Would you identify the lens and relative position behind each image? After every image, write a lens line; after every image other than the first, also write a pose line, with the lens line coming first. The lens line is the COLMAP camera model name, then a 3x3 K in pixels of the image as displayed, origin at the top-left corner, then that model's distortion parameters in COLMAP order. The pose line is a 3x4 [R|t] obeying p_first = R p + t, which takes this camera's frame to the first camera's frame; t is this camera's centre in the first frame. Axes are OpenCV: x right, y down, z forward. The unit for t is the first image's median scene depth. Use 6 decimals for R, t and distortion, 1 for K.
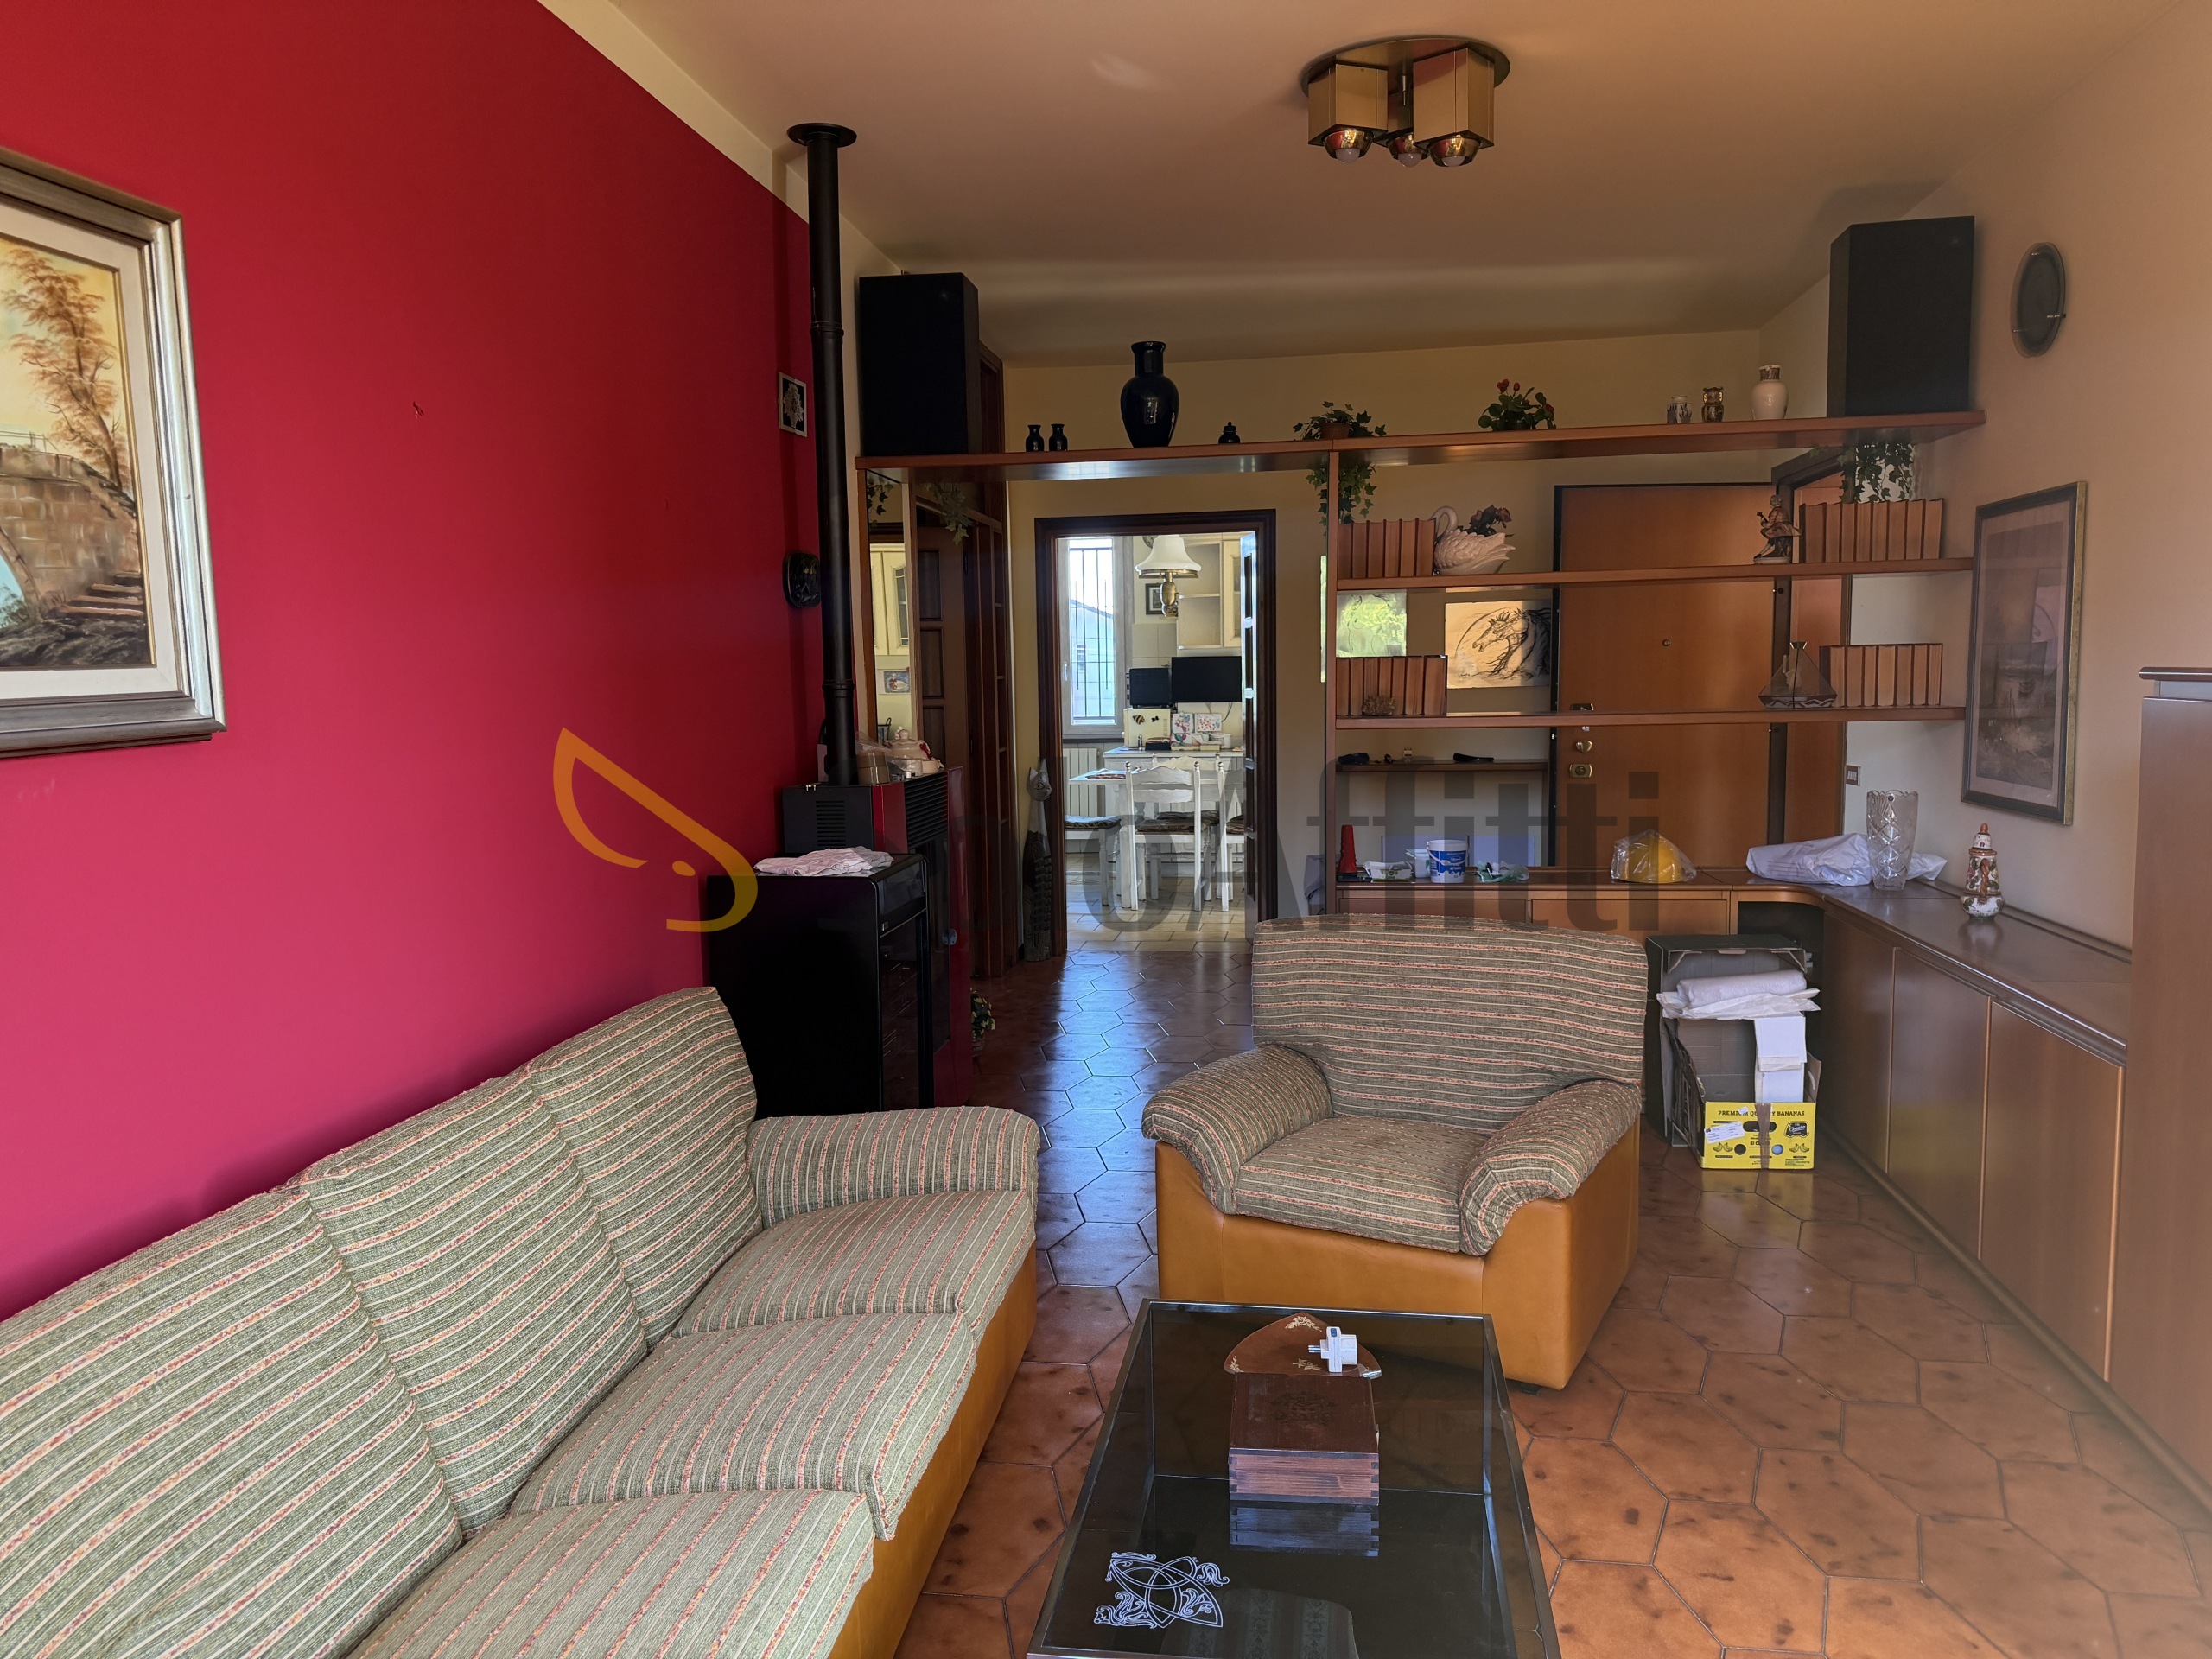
lens RADIAL K [[1567.6, 0, 1109.7], [0, 1567.6, 831.8], [0, 0, 1]] dist [0.066539, -0.085934]
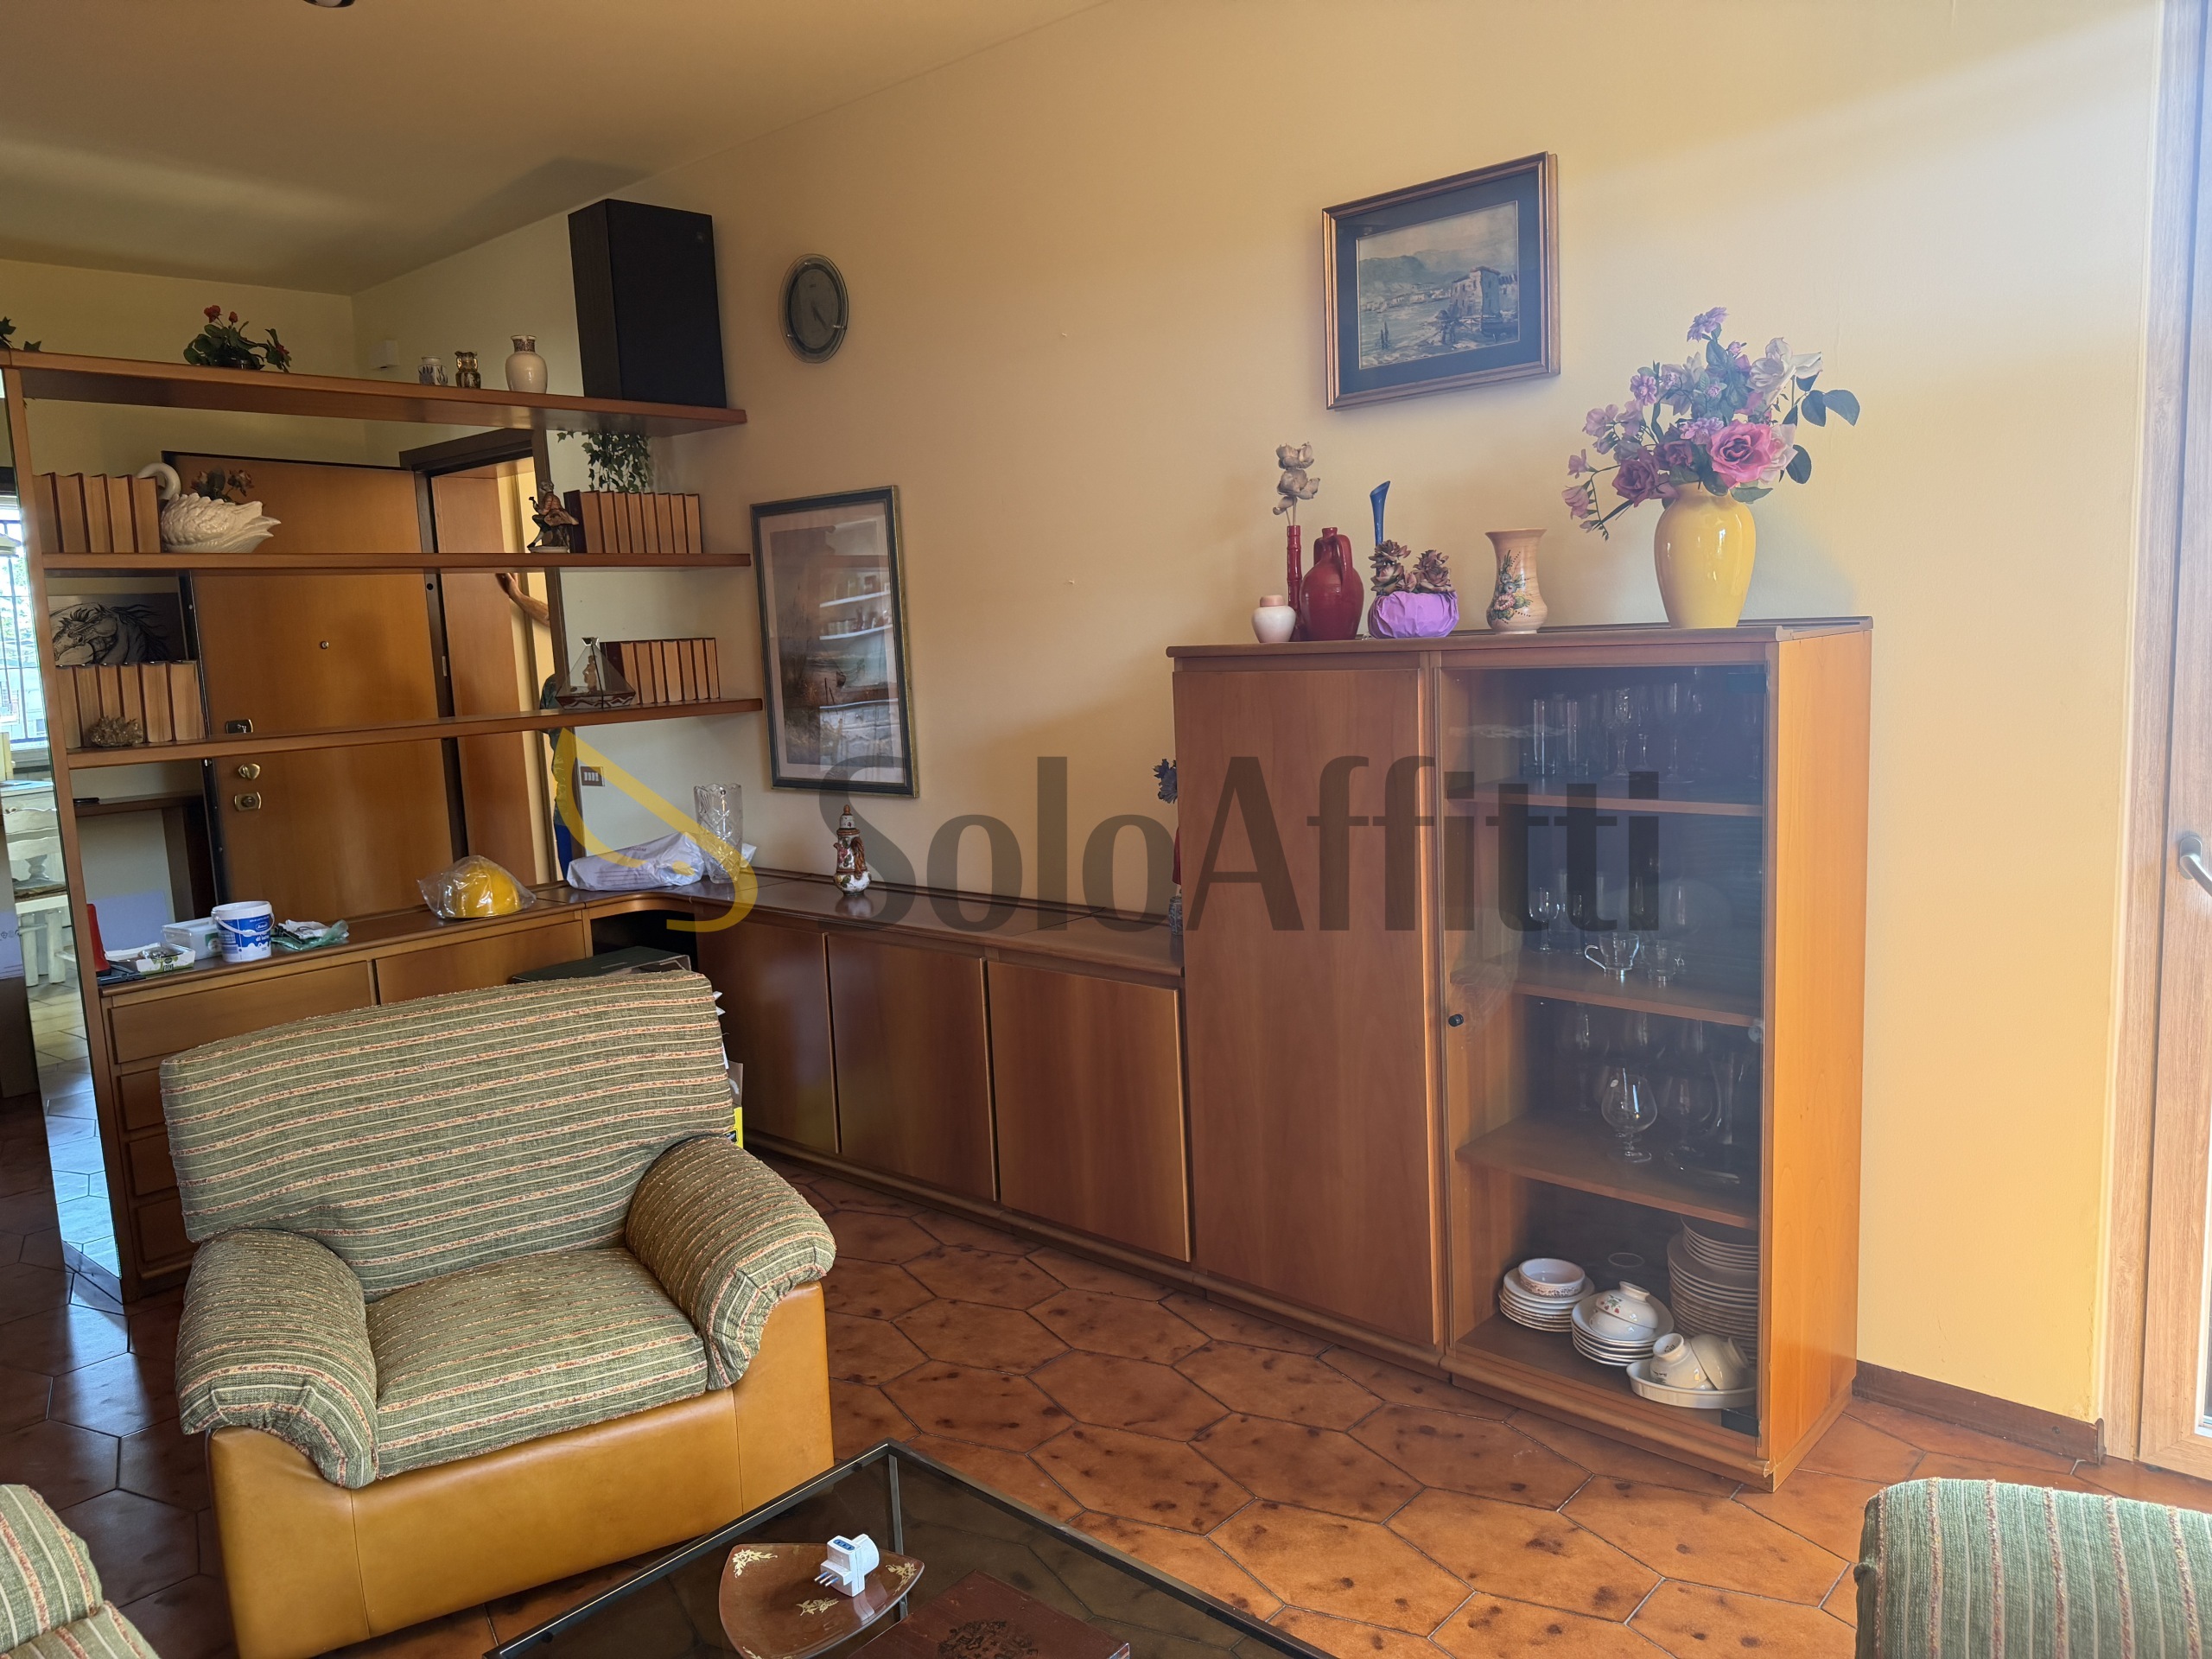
lens RADIAL K [[1567.6, 0, 1106.3], [0, 1567.6, 823.8], [0, 0, 1]] dist [0.066539, -0.085934]
pose [[0.544935, -0.113665, 0.830738, -0.281812], [0.121696, 0.991000, 0.055764, -0.036965], [-0.829600, 0.070710, 0.553863, 0.341032]]
